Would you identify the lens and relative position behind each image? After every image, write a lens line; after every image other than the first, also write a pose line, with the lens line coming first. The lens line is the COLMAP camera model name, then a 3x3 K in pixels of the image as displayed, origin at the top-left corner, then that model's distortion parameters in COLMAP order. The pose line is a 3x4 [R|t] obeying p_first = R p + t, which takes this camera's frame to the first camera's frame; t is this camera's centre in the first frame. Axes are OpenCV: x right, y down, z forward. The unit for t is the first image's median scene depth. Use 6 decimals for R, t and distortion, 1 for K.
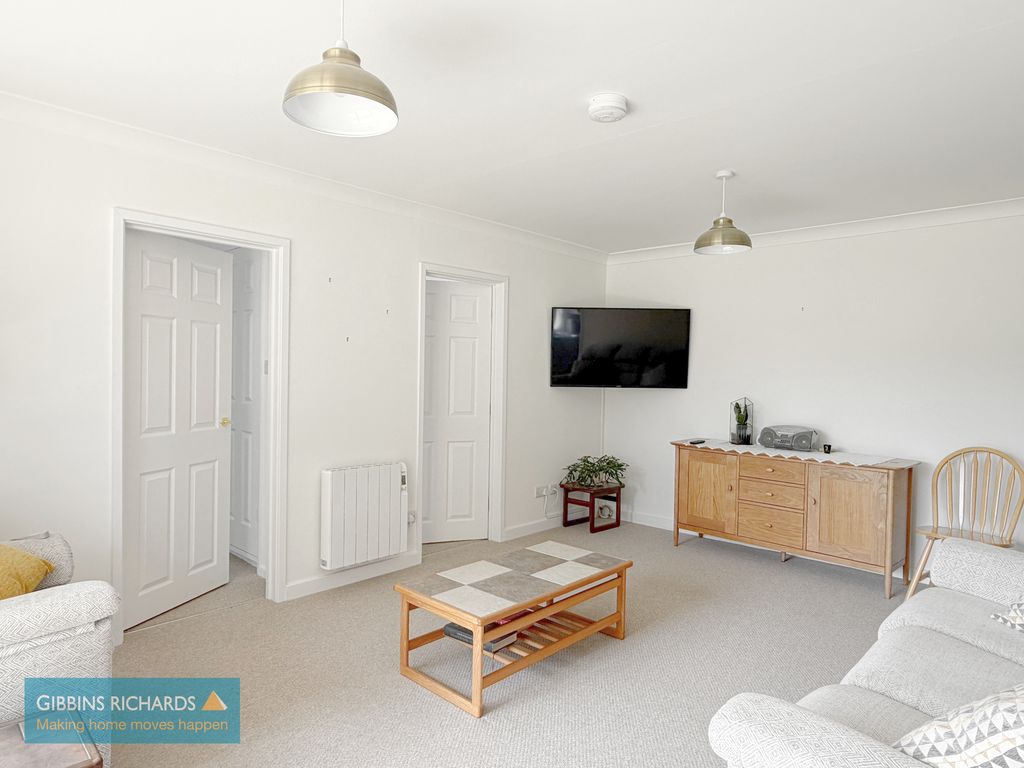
lens RADIAL K [[626.1, 0, 512.7], [0, 626.1, 385.1], [0, 0, 1]] dist [0.005515, -0.000546]
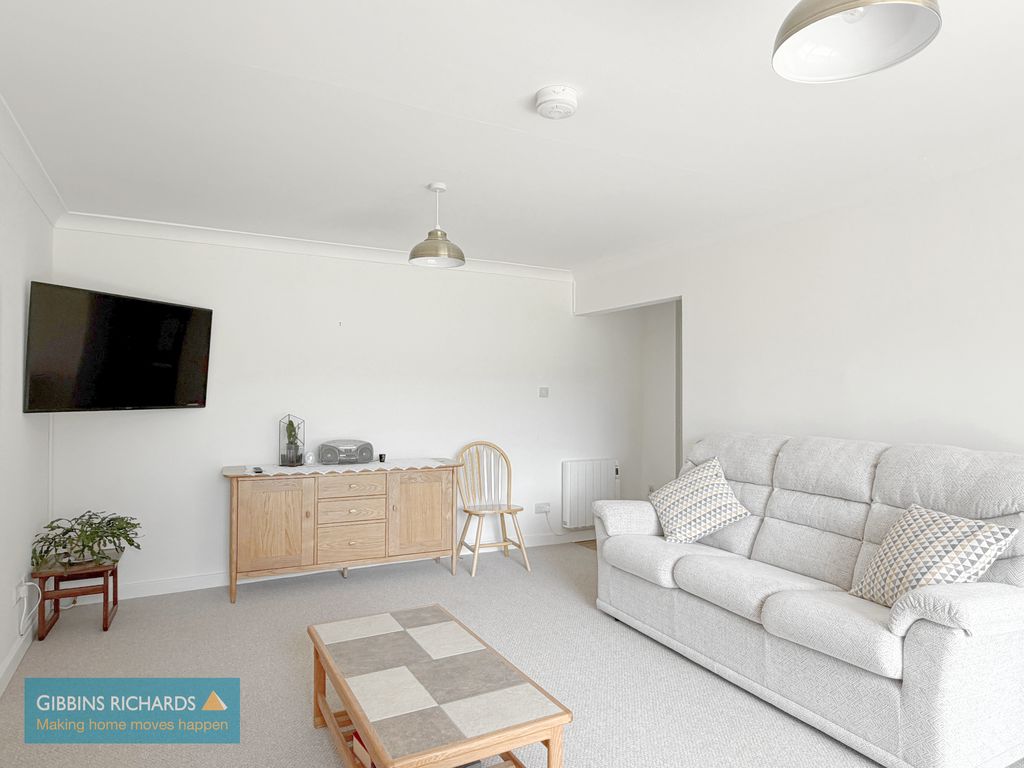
lens RADIAL K [[626.1, 0, 510.0], [0, 626.1, 386.0], [0, 0, 1]] dist [0.005515, -0.000546]
pose [[0.320499, -0.006057, 0.947229, -0.468127], [0.025528, 0.999672, -0.002245, -0.013205], [-0.946905, 0.024900, 0.320549, 0.481925]]
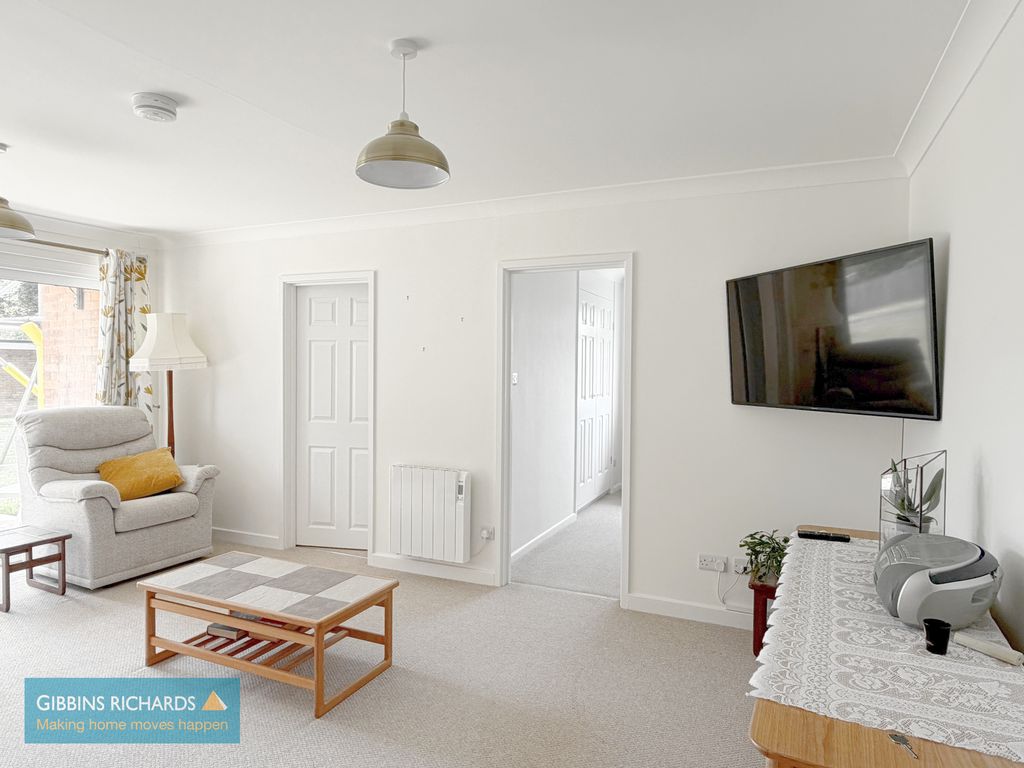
lens RADIAL K [[626.1, 0, 509.8], [0, 626.1, 384.3], [0, 0, 1]] dist [0.005515, -0.000546]
pose [[0.321611, 0.010351, -0.946815, 0.778442], [-0.027260, 0.999627, 0.001669, -0.016969], [0.946479, 0.025273, 0.321773, 0.755134]]
